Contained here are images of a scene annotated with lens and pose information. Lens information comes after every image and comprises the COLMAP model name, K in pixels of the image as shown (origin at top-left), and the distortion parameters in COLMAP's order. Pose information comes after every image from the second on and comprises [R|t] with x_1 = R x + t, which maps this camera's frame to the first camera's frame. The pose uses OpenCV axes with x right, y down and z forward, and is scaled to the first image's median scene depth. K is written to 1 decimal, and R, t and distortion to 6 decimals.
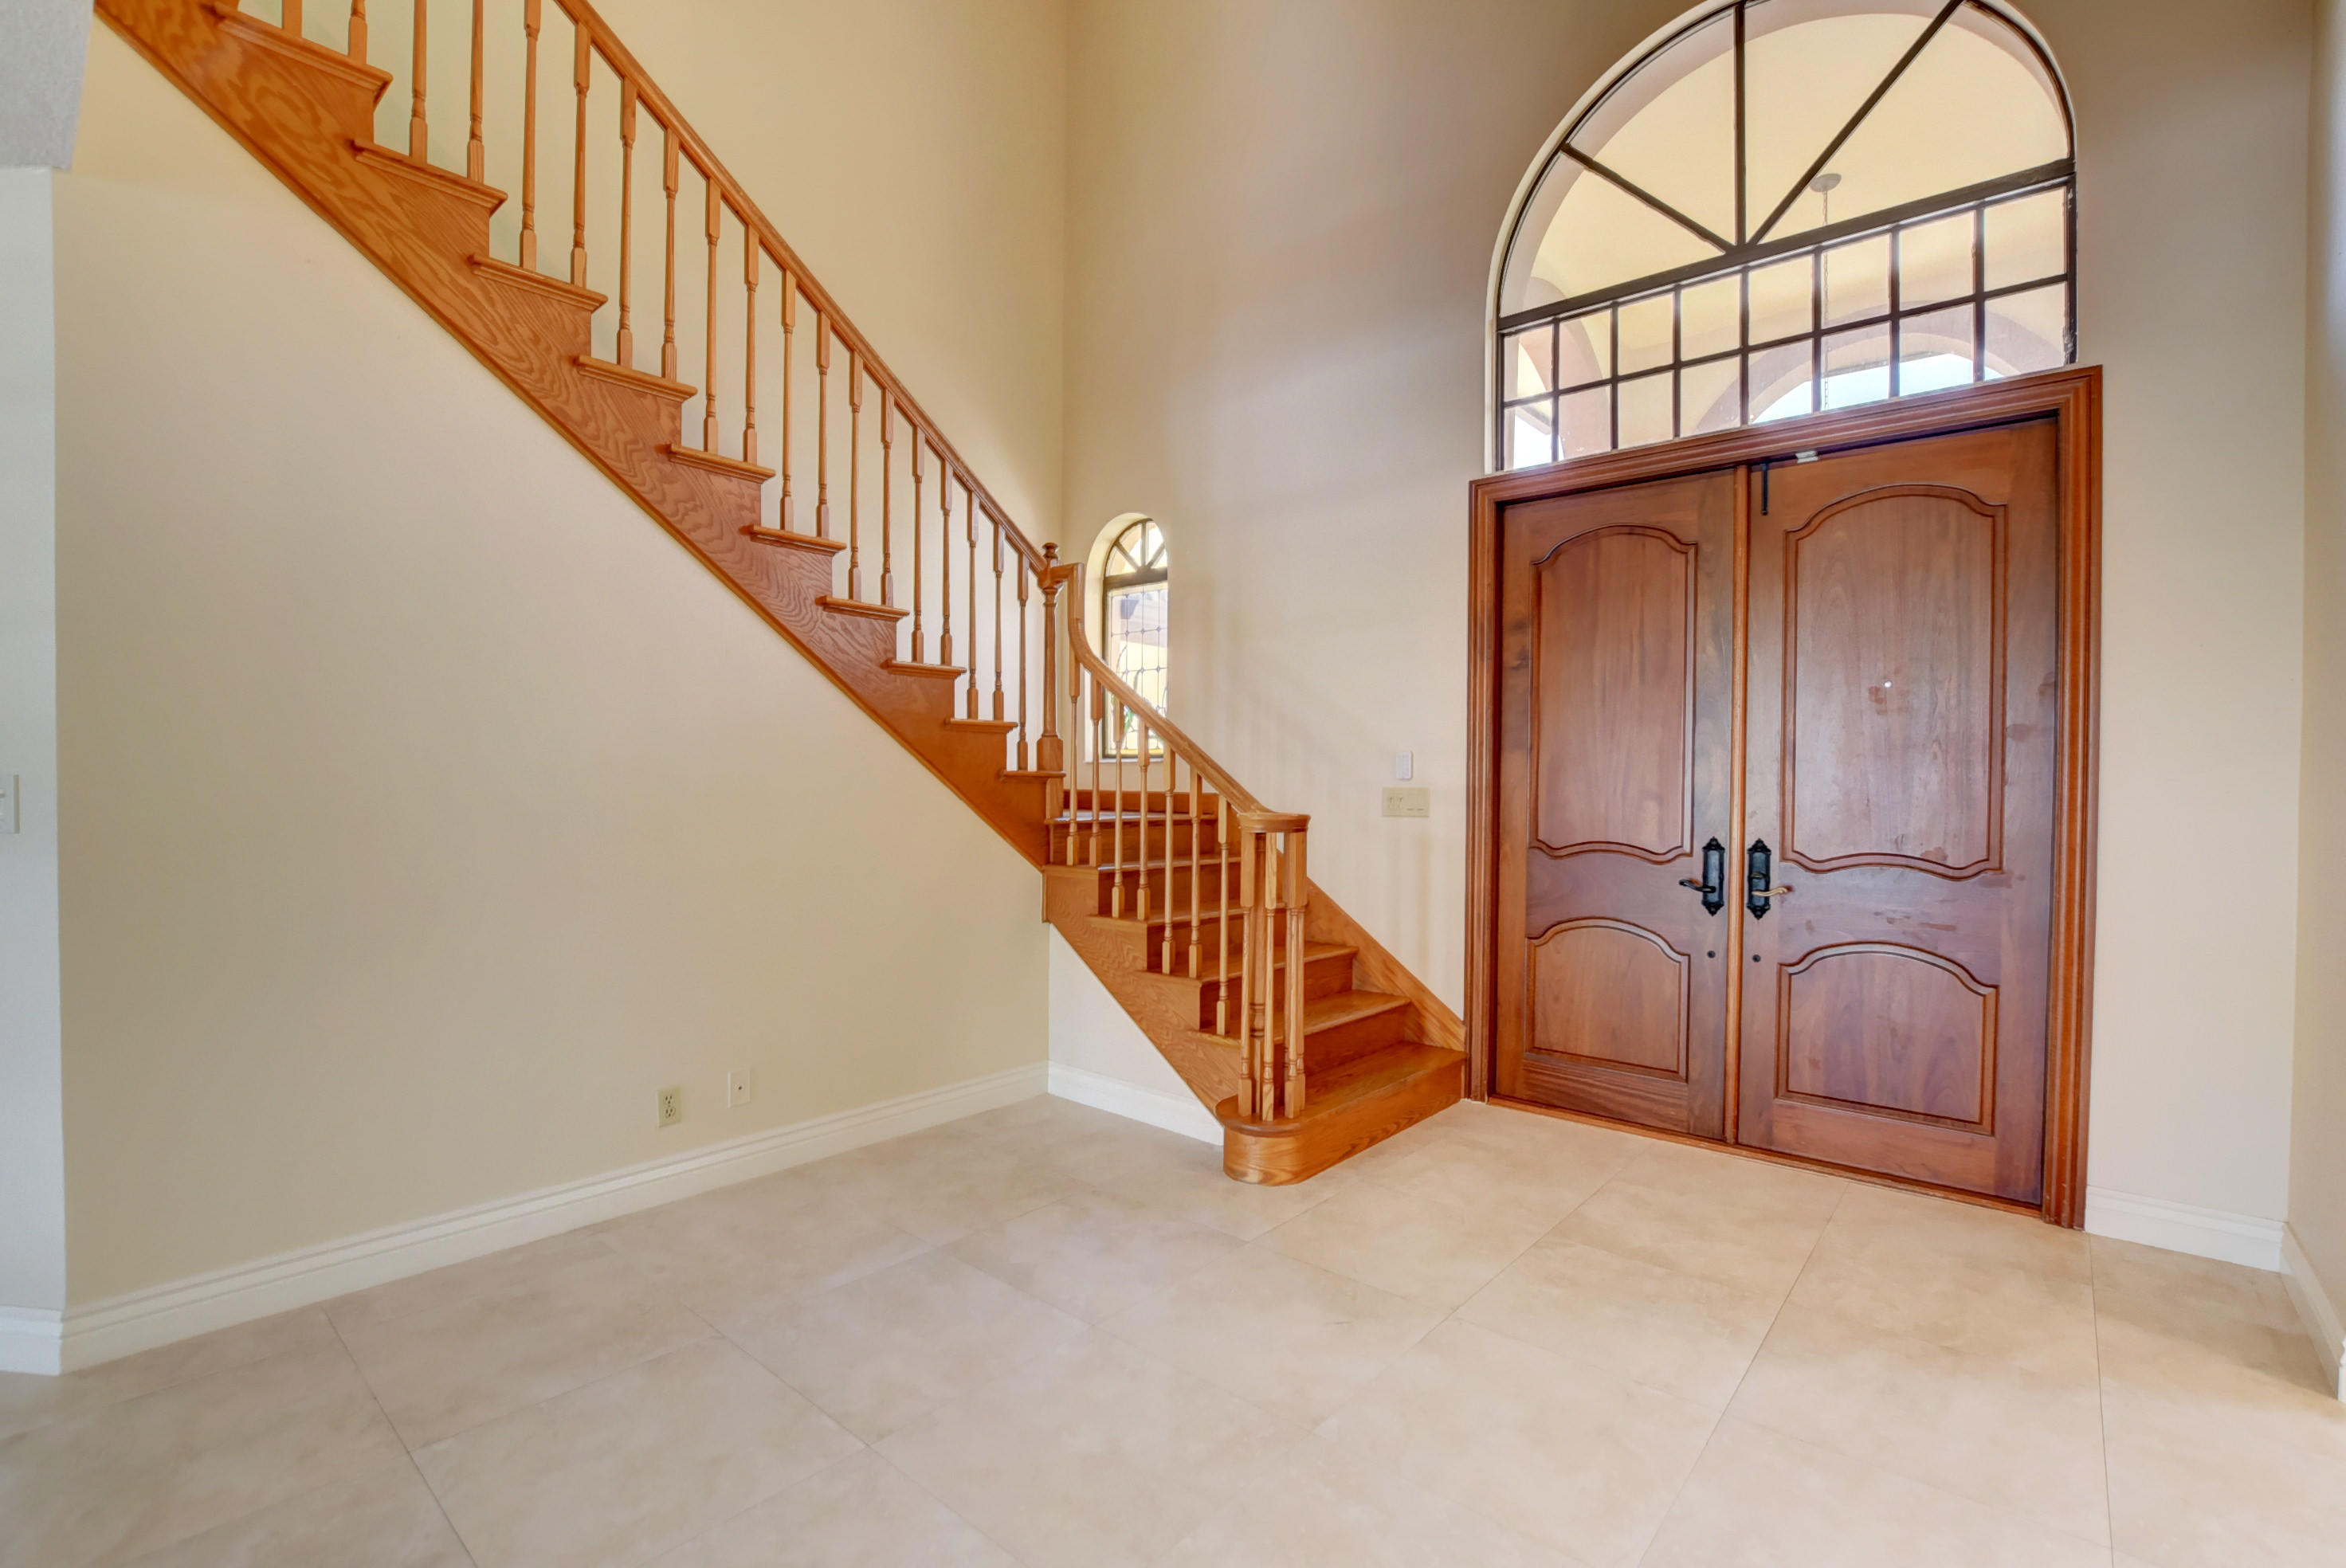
lens RADIAL K [[1035.4, 0, 1168.4], [0, 1035.4, 792.7], [0, 0, 1]] dist [-0.032259, 0.004100]
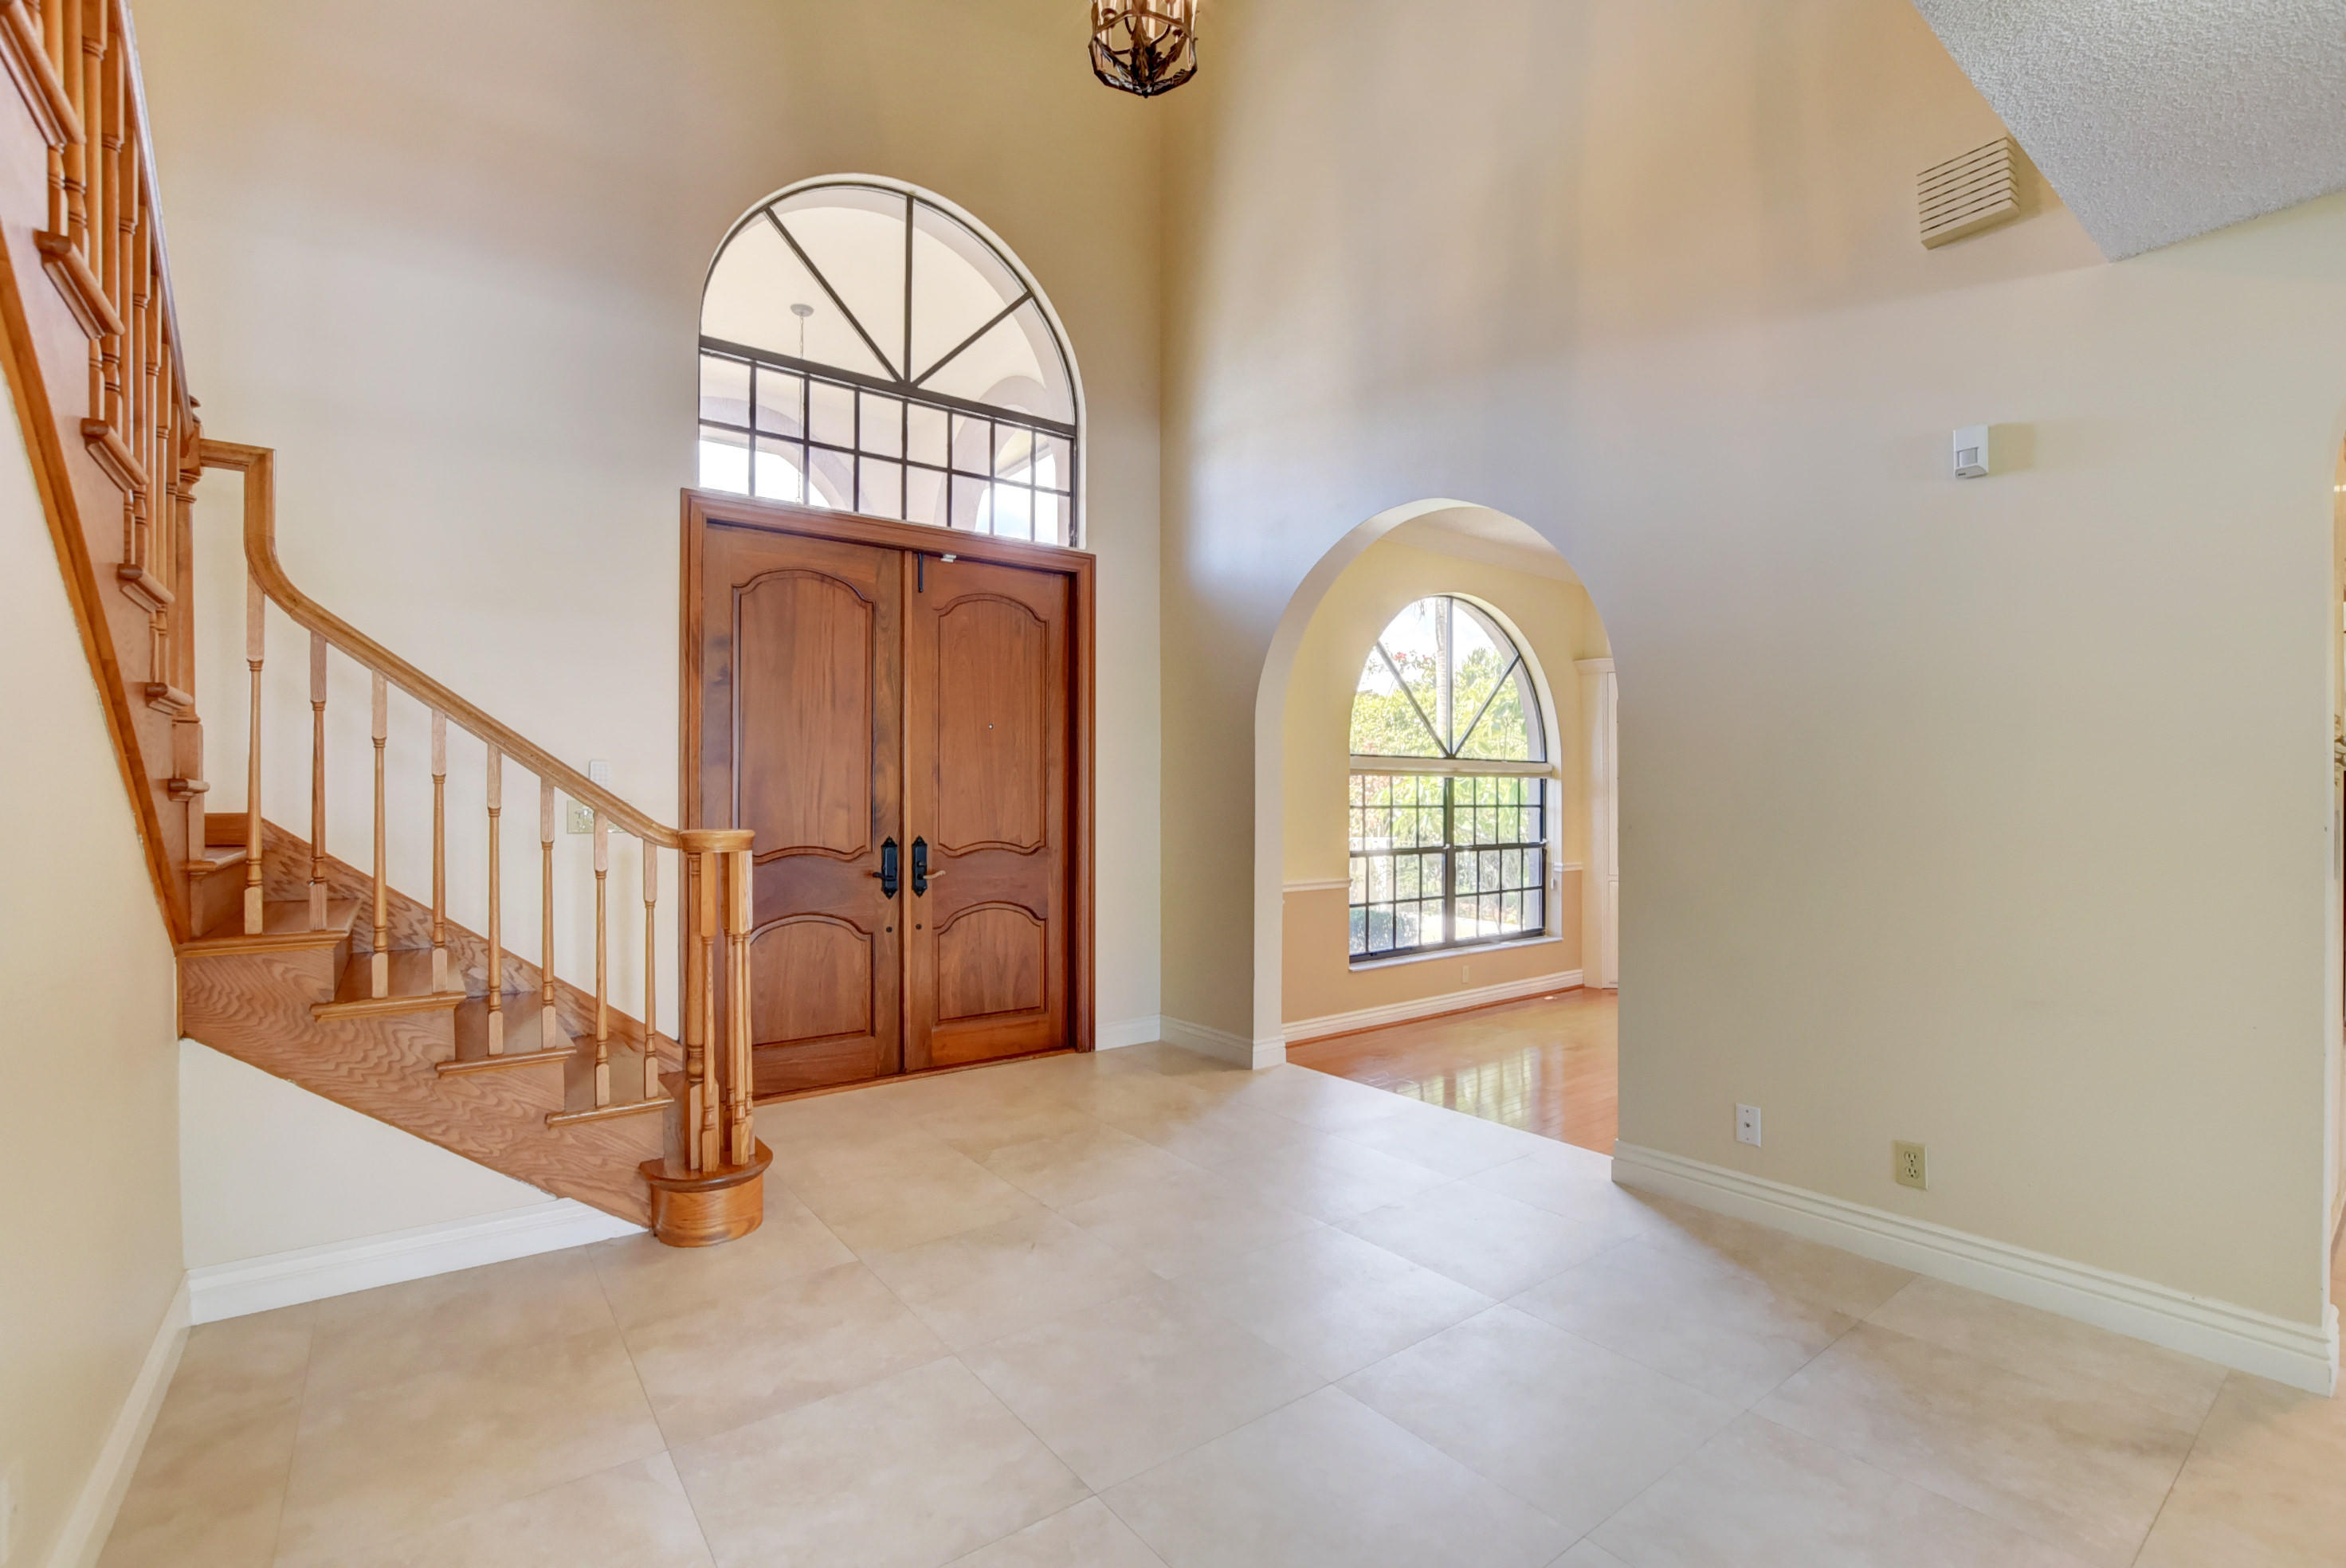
lens RADIAL K [[1035.4, 0, 1170.6], [0, 1035.4, 793.9], [0, 0, 1]] dist [-0.032259, 0.004100]
pose [[0.219292, -0.004750, 0.975648, -0.662953], [0.014233, 0.999897, 0.001669, -0.007135], [-0.975555, 0.013520, 0.219337, 0.394277]]
